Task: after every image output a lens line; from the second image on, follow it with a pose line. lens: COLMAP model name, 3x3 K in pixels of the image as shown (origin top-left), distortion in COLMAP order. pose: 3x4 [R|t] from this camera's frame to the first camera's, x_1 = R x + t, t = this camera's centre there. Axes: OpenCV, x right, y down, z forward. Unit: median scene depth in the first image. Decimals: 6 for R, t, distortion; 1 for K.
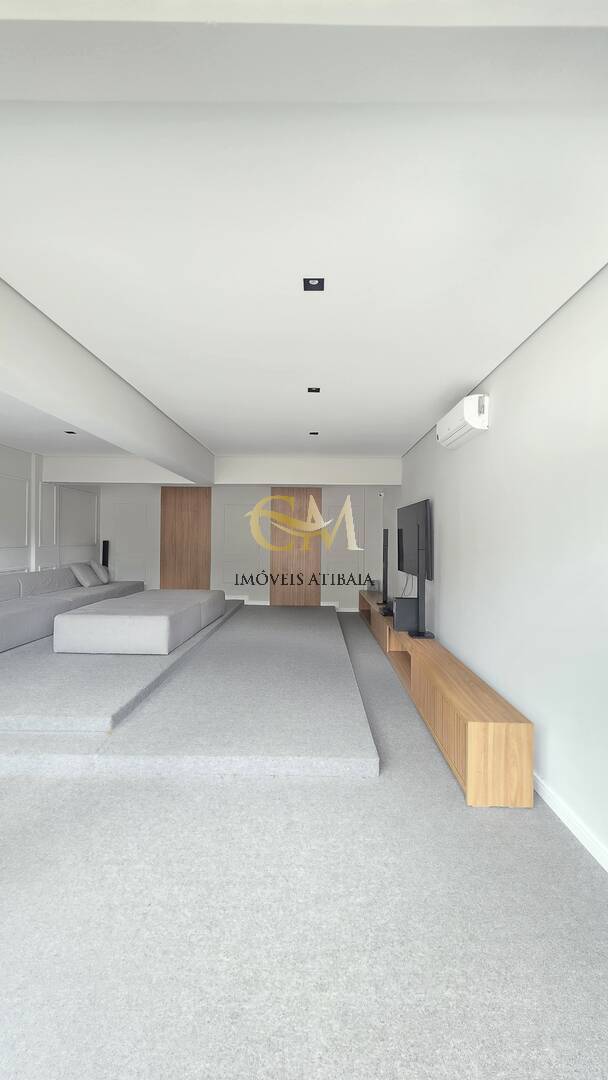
lens RADIAL K [[429.7, 0, 308.3], [0, 429.7, 533.8], [0, 0, 1]] dist [0.001513, 0.000052]
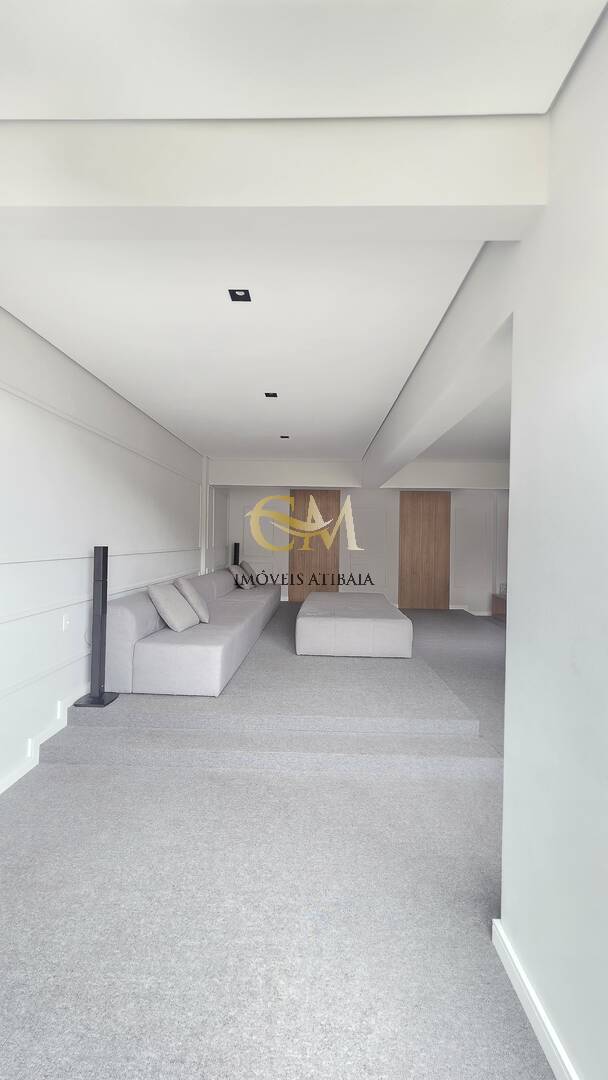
lens RADIAL K [[429.7, 0, 301.0], [0, 429.7, 546.2], [0, 0, 1]] dist [0.001513, 0.000052]
pose [[0.999795, 0.006218, -0.019273, -0.386785], [-0.005685, 0.999604, 0.027560, -0.005917], [0.019437, -0.027445, 0.999434, -0.005898]]
